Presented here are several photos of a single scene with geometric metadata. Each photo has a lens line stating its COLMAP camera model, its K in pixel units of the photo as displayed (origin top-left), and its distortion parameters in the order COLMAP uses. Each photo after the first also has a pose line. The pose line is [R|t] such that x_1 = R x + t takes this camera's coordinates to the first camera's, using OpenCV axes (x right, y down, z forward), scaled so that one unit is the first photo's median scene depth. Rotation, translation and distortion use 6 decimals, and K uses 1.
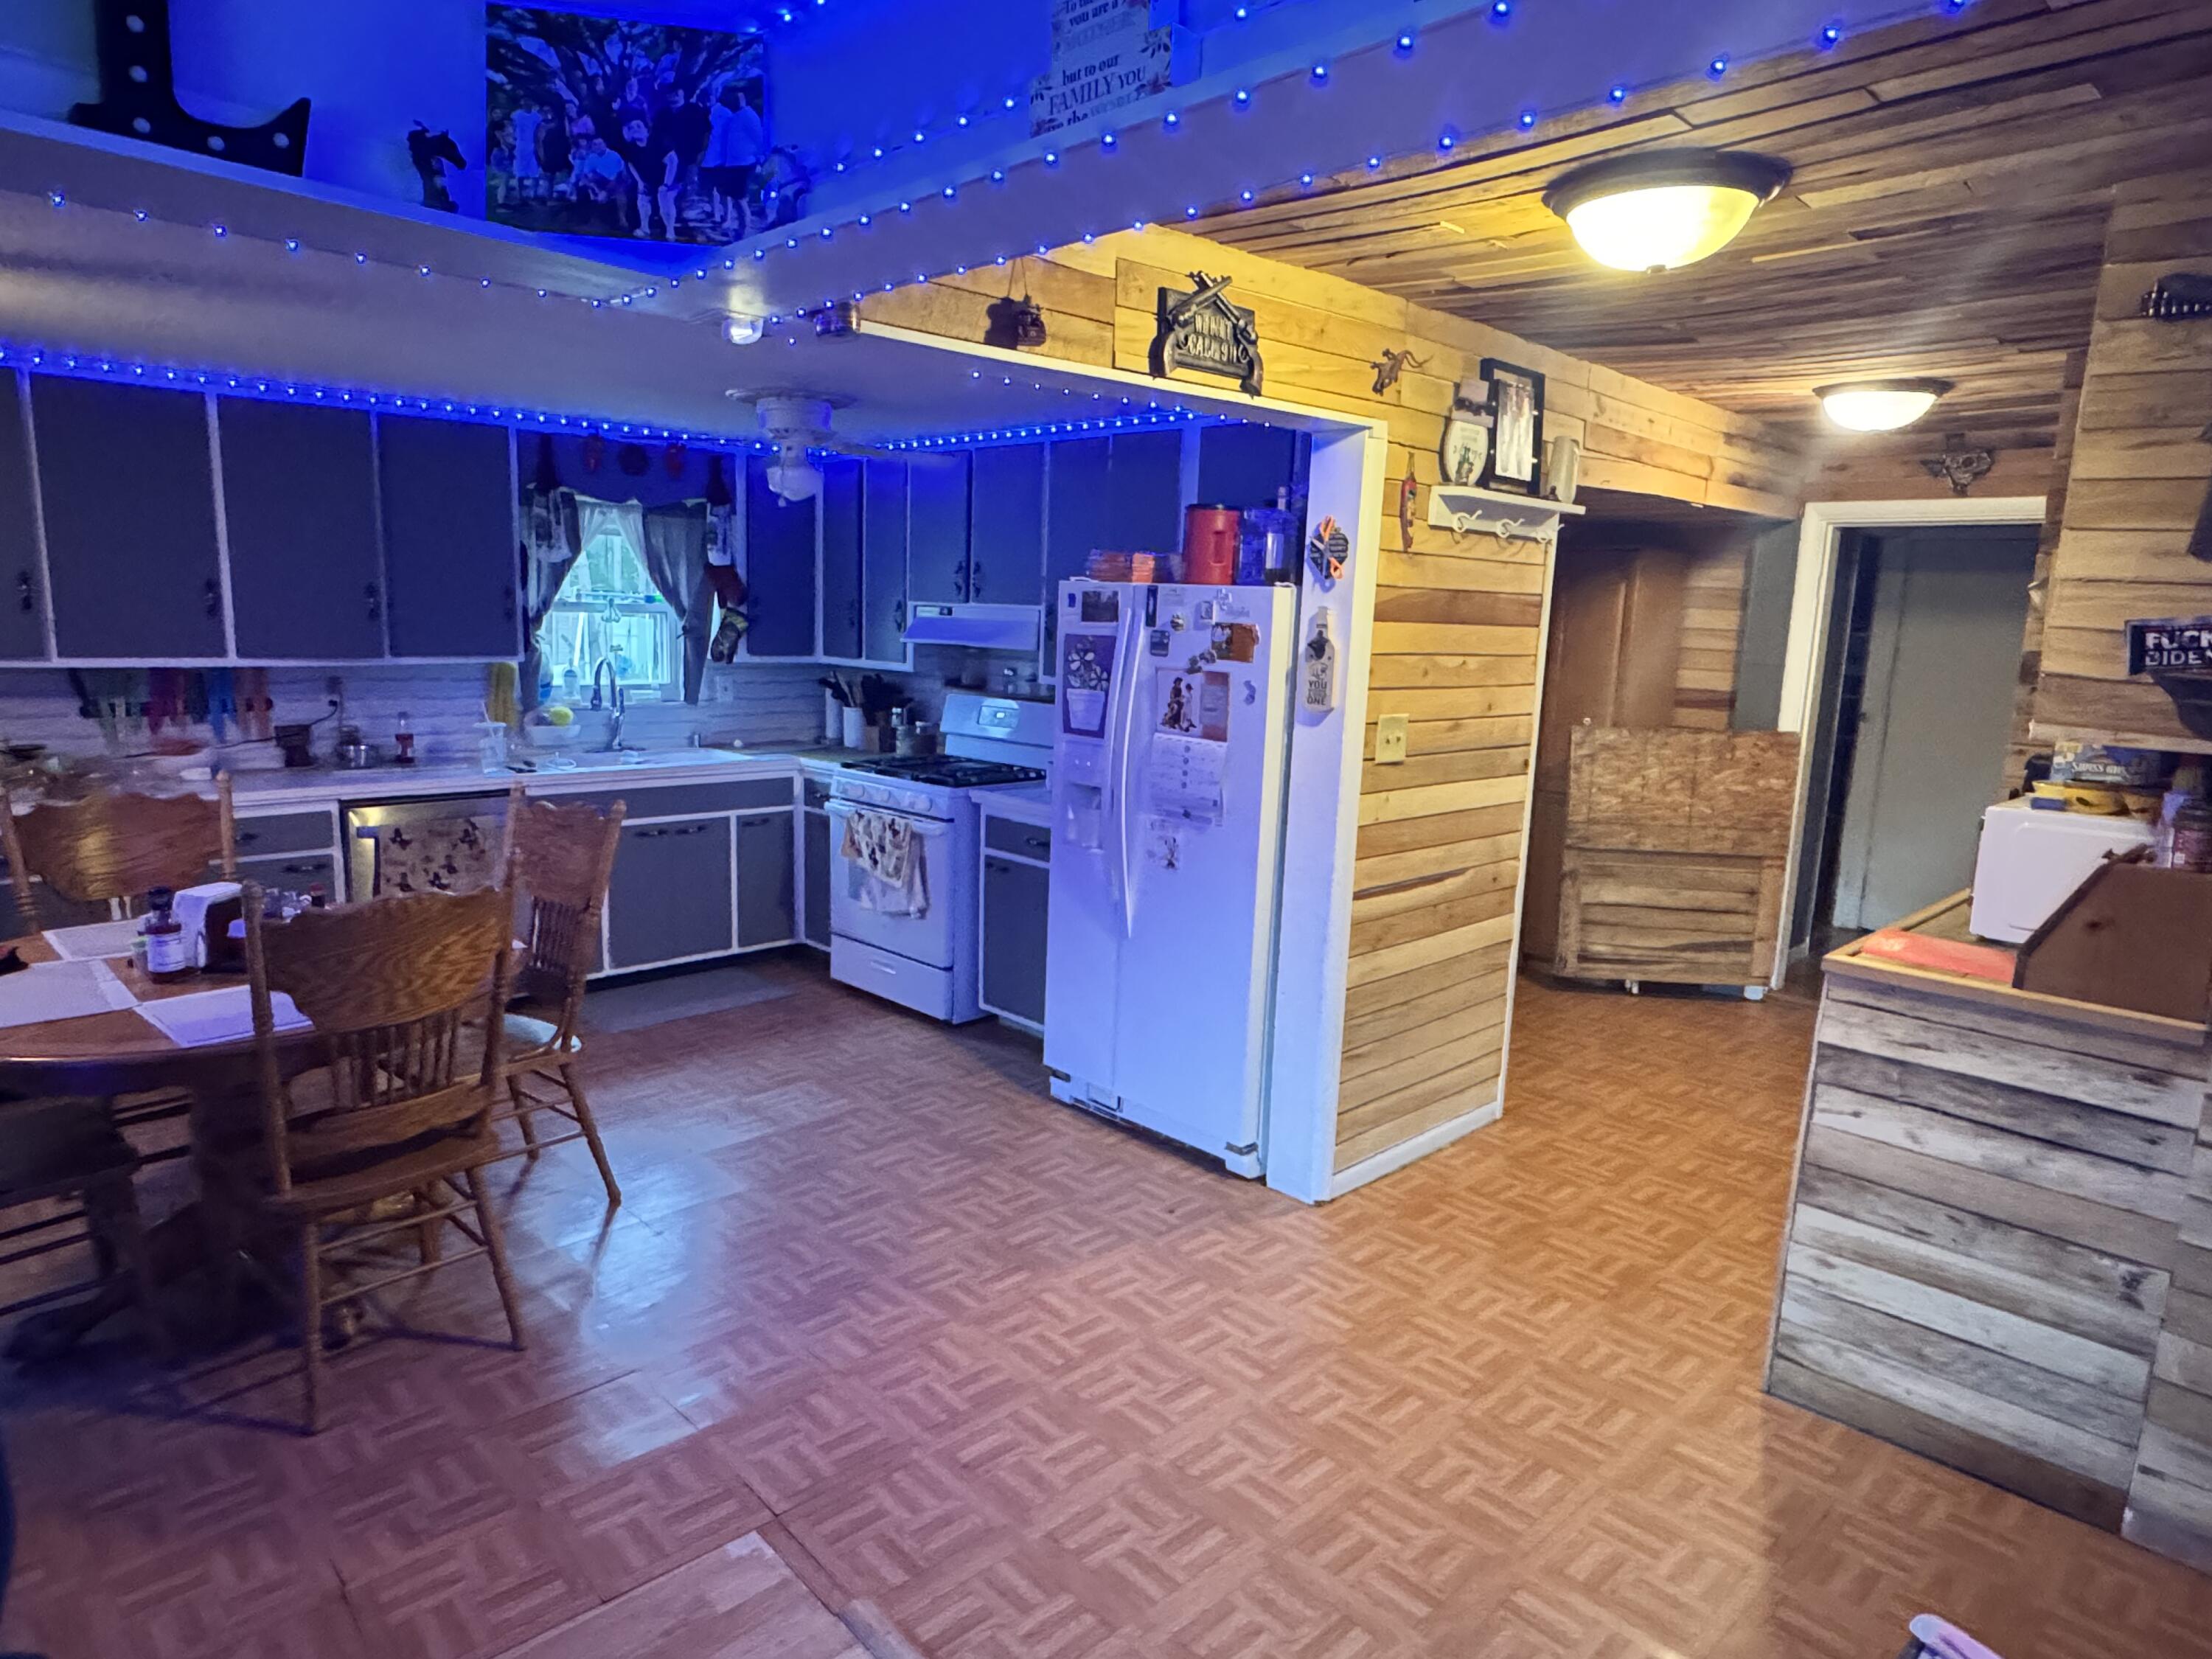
lens RADIAL K [[1302.6, 0, 1110.8], [0, 1302.6, 833.0], [0, 0, 1]] dist [-0.000819, 0.001491]
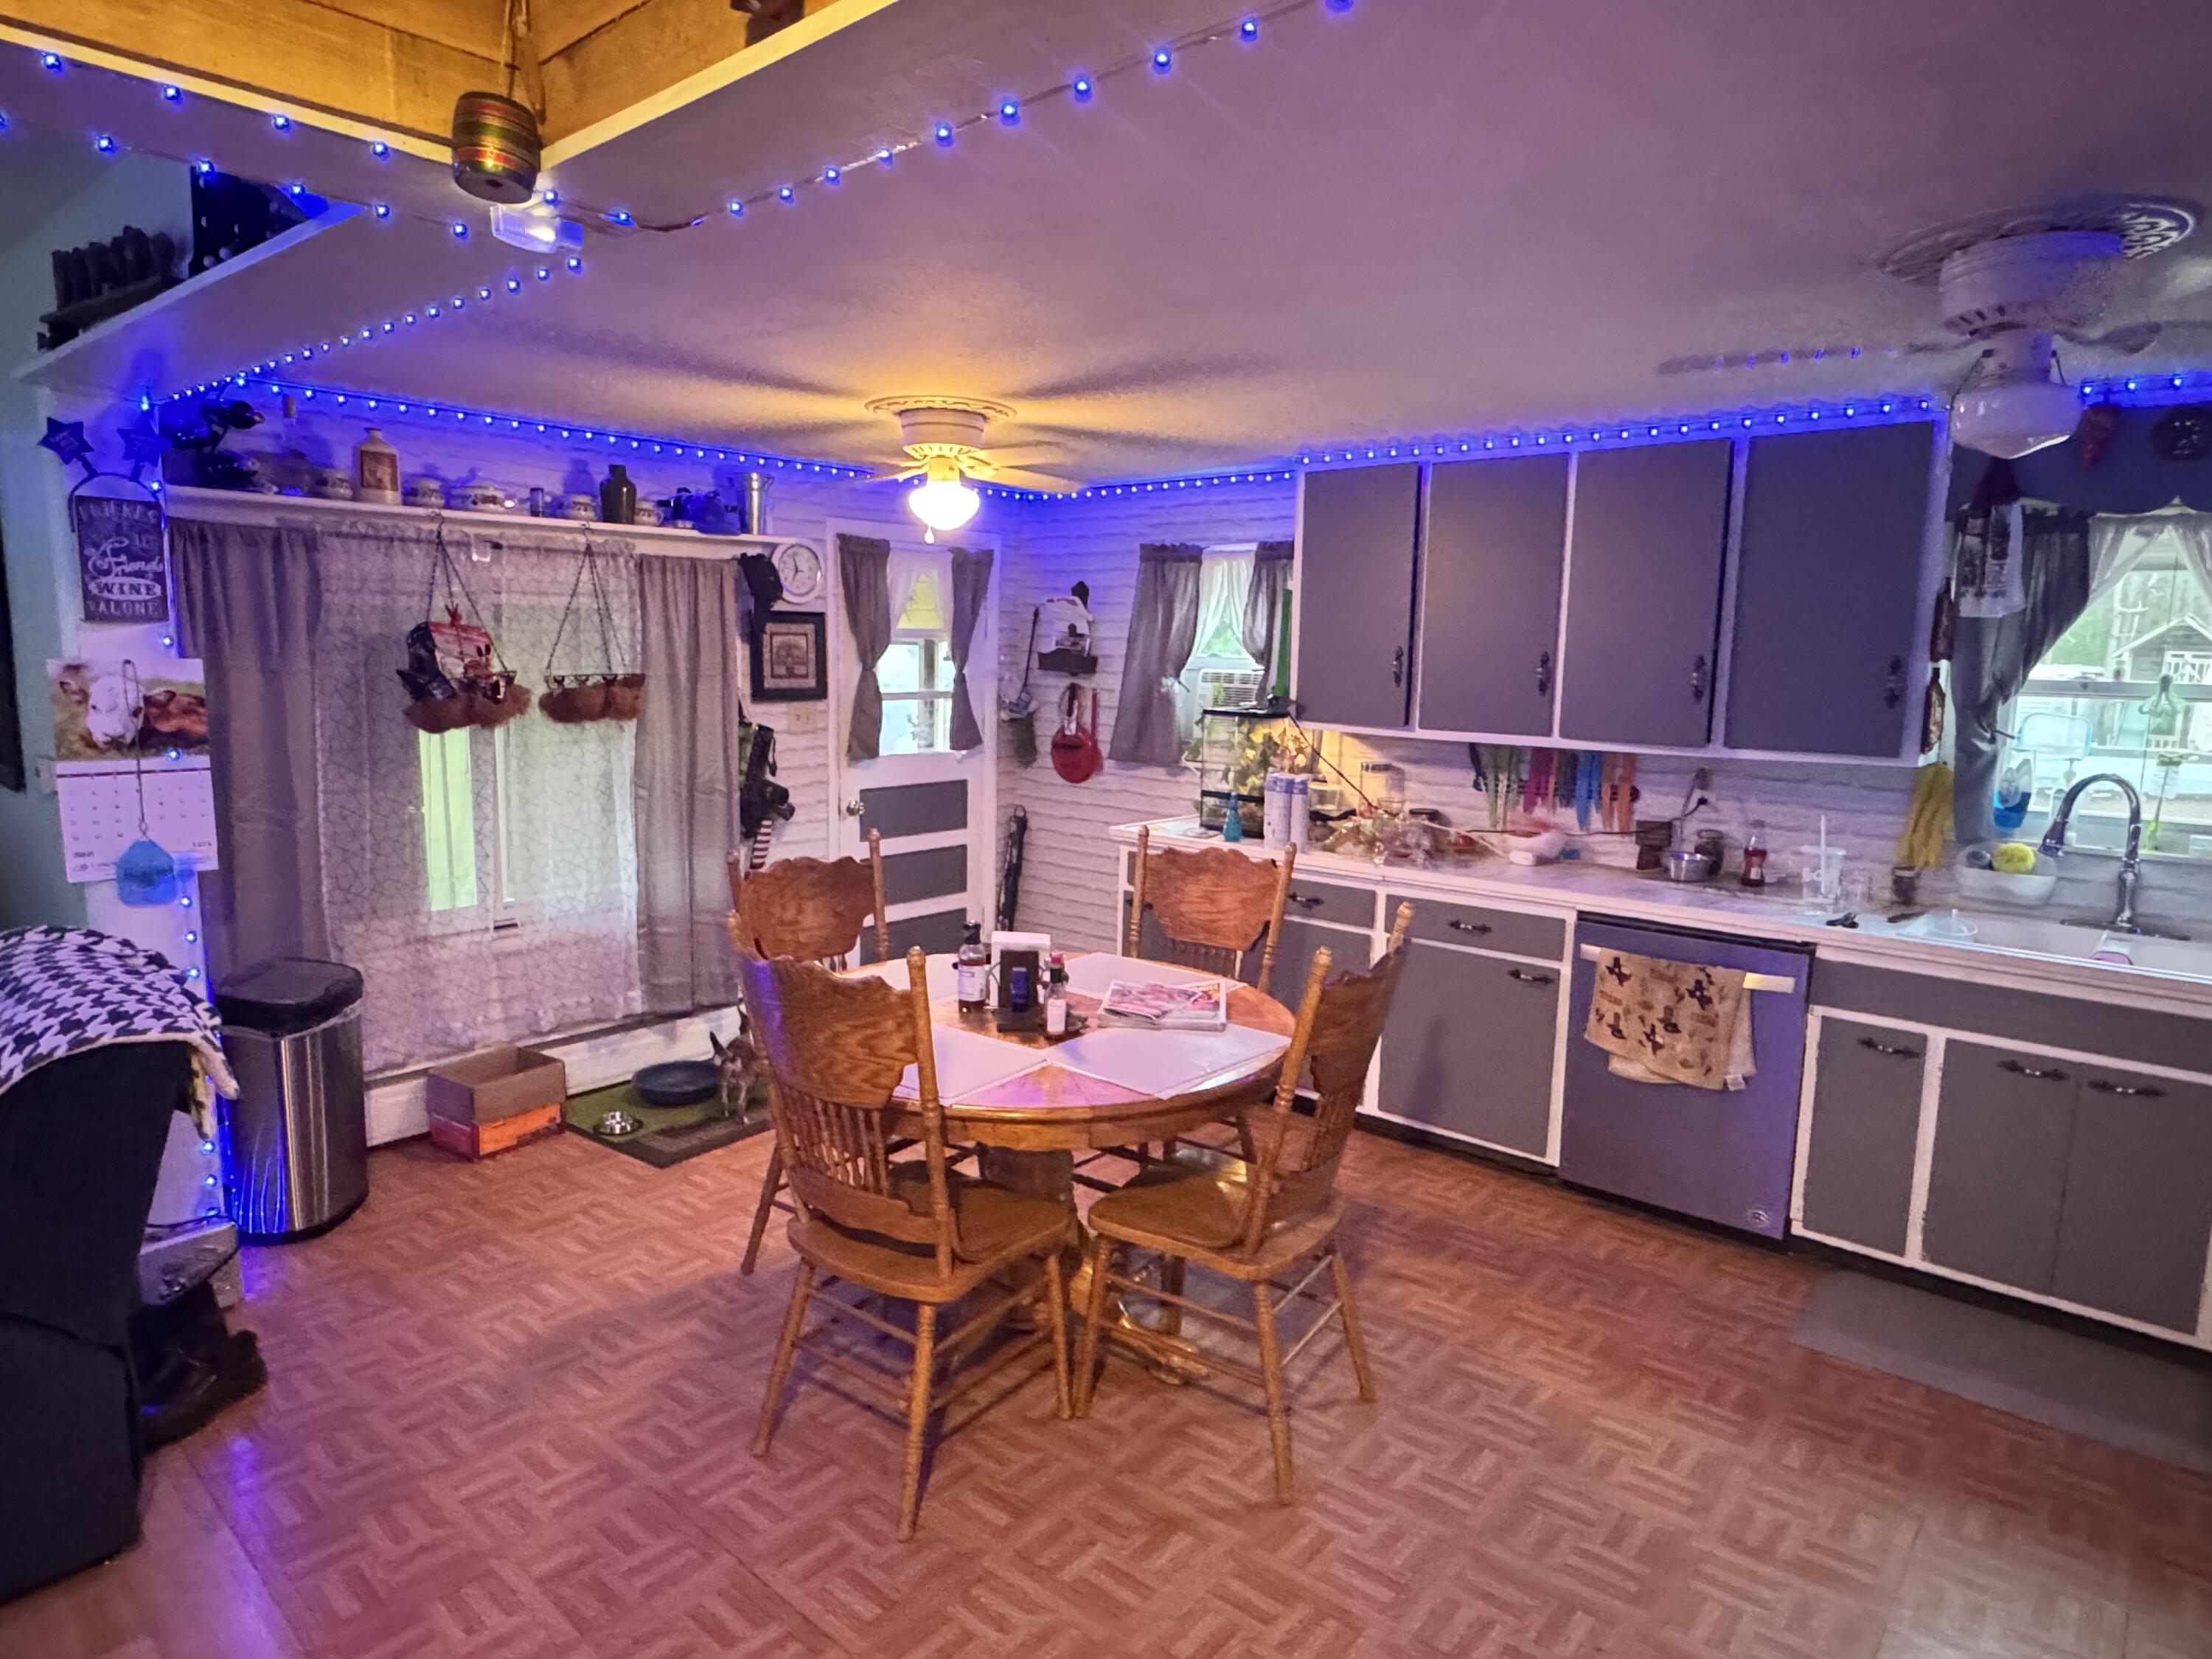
lens RADIAL K [[1302.6, 0, 1103.2], [0, 1302.6, 836.3], [0, 0, 1]] dist [-0.000819, 0.001491]
pose [[0.083296, 0.111803, -0.990233, 0.239428], [-0.189395, 0.977351, 0.094417, -0.105417], [0.978362, 0.179681, 0.102584, 0.687040]]
